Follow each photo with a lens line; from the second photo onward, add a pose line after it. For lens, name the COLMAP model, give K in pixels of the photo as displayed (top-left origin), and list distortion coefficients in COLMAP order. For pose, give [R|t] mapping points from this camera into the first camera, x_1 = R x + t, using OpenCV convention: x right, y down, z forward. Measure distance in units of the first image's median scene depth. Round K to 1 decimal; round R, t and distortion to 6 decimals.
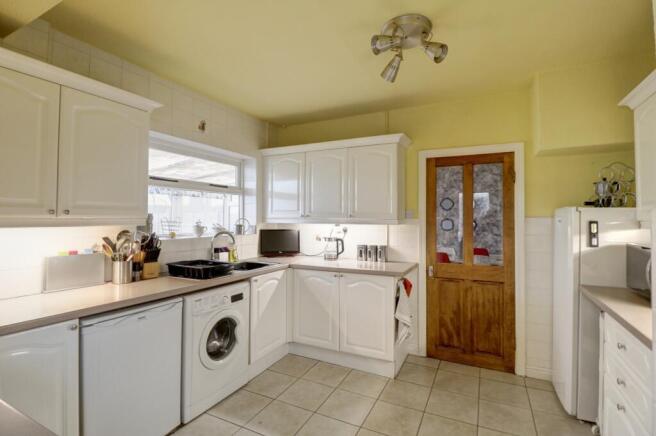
lens RADIAL K [[310.3, 0, 336.2], [0, 310.3, 211.5], [0, 0, 1]] dist [-0.000308, -0.000889]
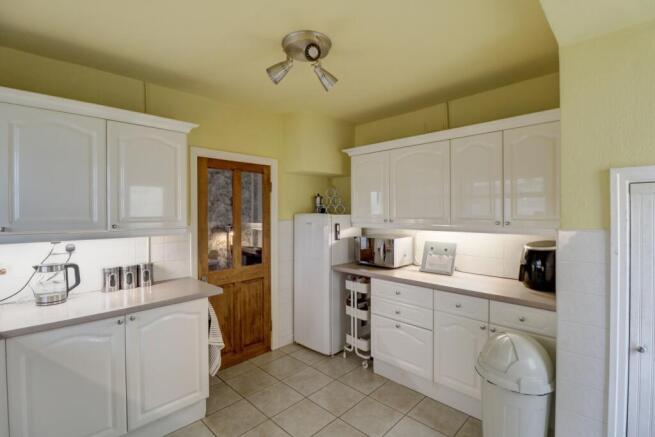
lens RADIAL K [[309.8, 0, 335.7], [0, 309.8, 212.0], [0, 0, 1]] dist [-0.000308, -0.000889]
pose [[0.307832, -0.008616, 0.951402, -0.466380], [-0.014898, 0.999793, 0.013875, -0.034357], [-0.951324, -0.018445, 0.307640, 0.381720]]
